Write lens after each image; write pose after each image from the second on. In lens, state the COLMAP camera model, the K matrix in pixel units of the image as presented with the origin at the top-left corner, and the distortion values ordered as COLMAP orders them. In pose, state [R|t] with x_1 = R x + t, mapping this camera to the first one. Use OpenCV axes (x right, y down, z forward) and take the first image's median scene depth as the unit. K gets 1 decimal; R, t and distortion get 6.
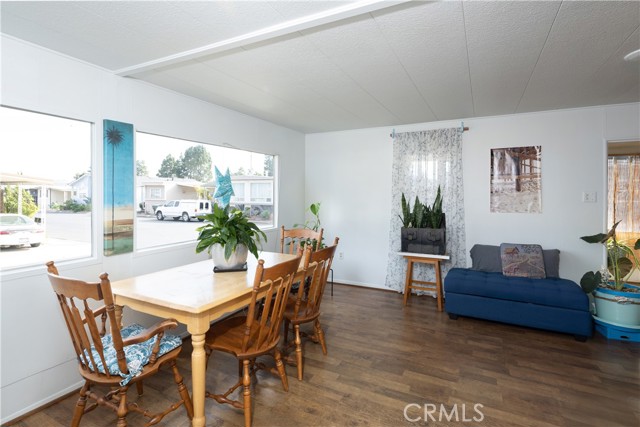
lens RADIAL K [[299.6, 0, 321.1], [0, 299.6, 200.8], [0, 0, 1]] dist [-0.000587, -0.000104]
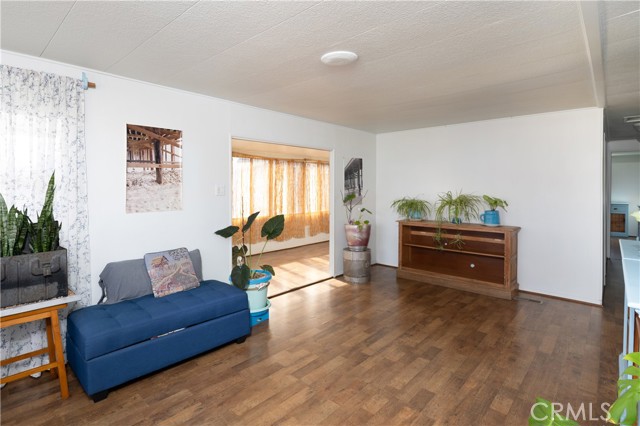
lens RADIAL K [[326.9, 0, 318.3], [0, 326.9, 186.5], [0, 0, 1]] dist [0.000200, -0.000271]
pose [[0.291446, 0.000806, 0.956587, -0.042747], [0.019193, 0.999793, -0.006691, -0.011291], [-0.956395, 0.020310, 0.291370, 0.354867]]
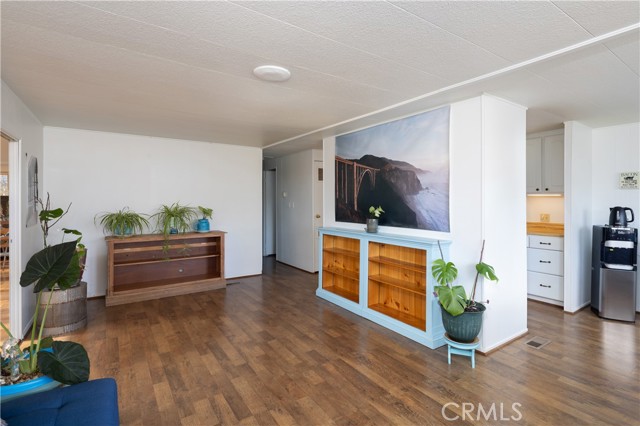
lens RADIAL K [[299.6, 0, 321.1], [0, 299.6, 200.3], [0, 0, 1]] dist [-0.000587, -0.000104]
pose [[-0.849650, 0.001757, 0.527344, 0.181911], [0.013895, 0.999722, 0.019057, -0.017270], [-0.527164, 0.023519, -0.849438, 0.941976]]
